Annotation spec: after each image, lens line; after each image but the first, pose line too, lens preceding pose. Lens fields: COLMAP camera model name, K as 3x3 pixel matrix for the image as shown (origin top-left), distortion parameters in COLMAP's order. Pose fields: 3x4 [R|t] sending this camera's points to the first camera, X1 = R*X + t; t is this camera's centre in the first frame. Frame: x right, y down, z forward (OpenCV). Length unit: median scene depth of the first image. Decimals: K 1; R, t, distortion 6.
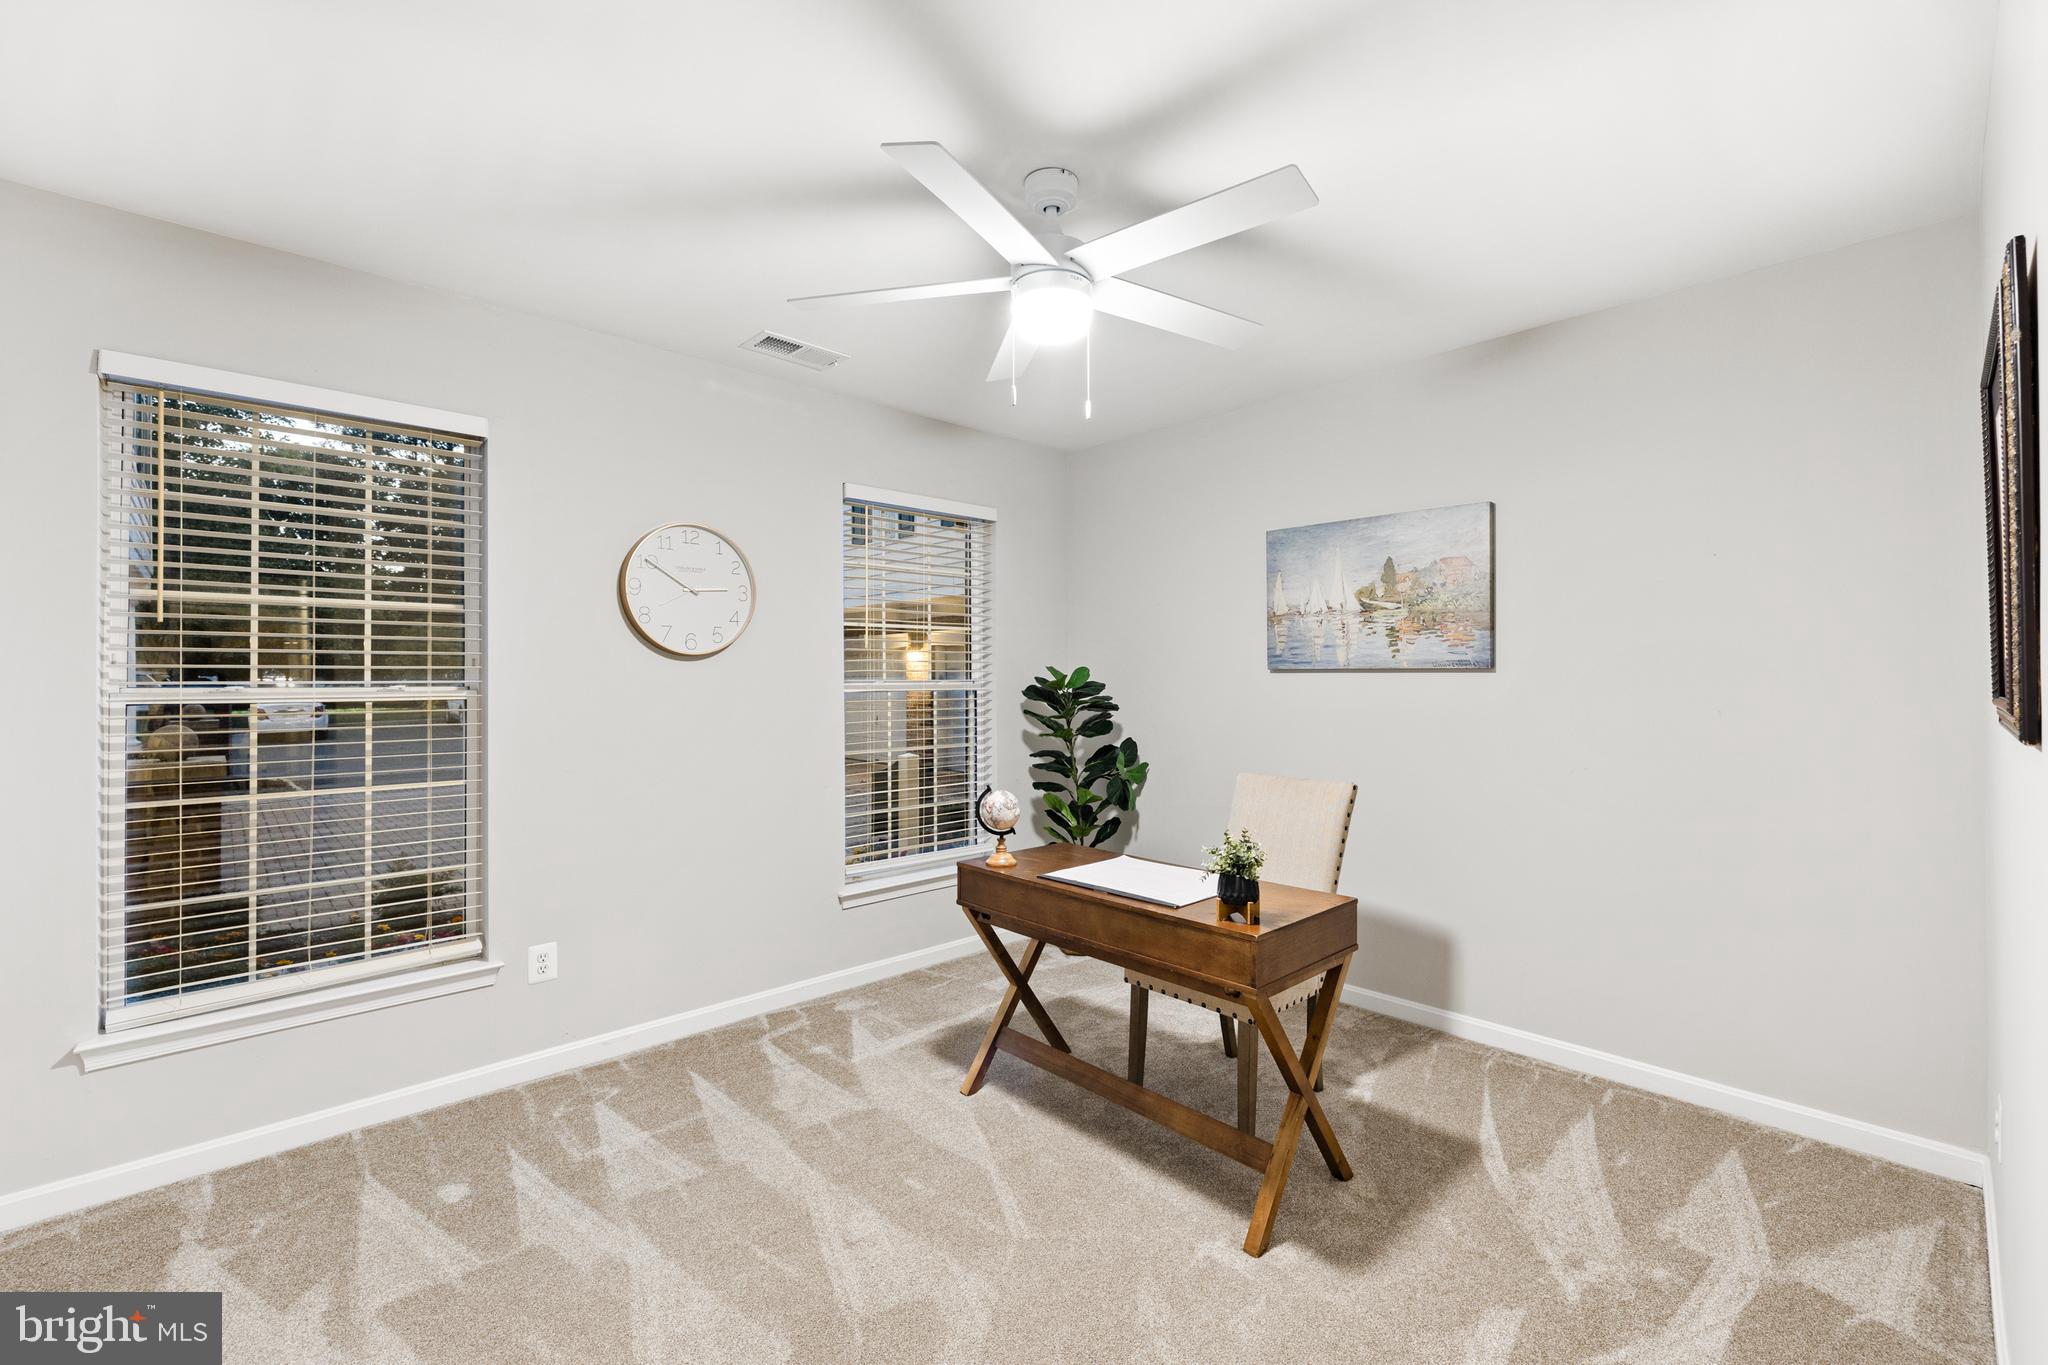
lens RADIAL K [[861.0, 0, 1023.1], [0, 861.0, 673.2], [0, 0, 1]] dist [0.000784, -0.000332]
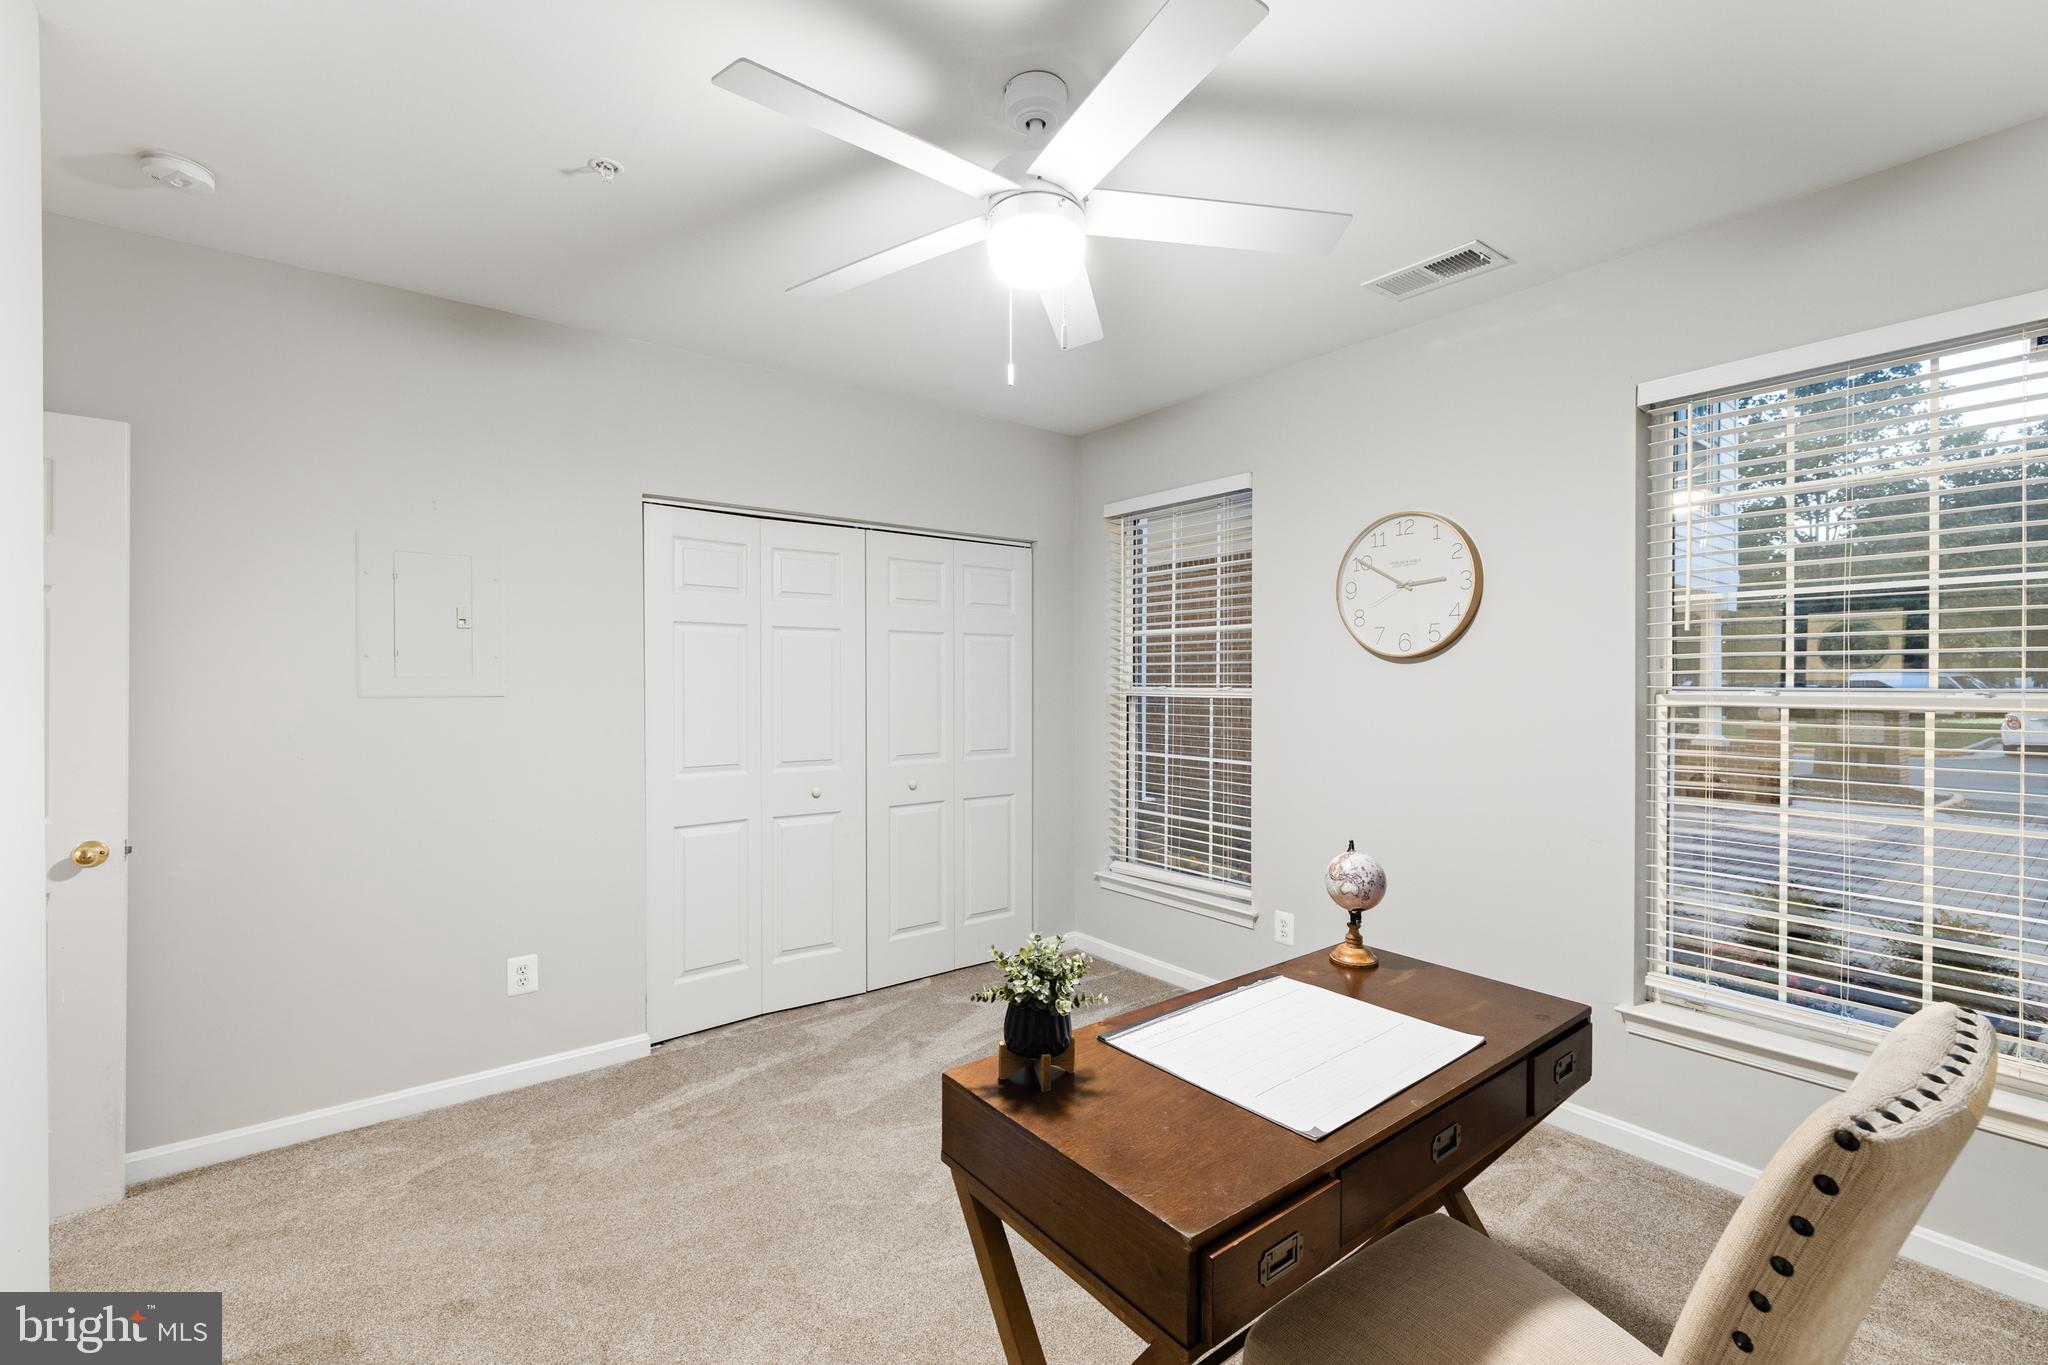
lens RADIAL K [[861.0, 0, 1025.2], [0, 861.0, 682.3], [0, 0, 1]] dist [0.000784, -0.000332]
pose [[-0.094293, 0.004488, -0.995534, 0.651698], [0.003853, 0.999984, 0.004143, 0.000348], [0.995537, -0.003445, -0.094308, 0.798290]]
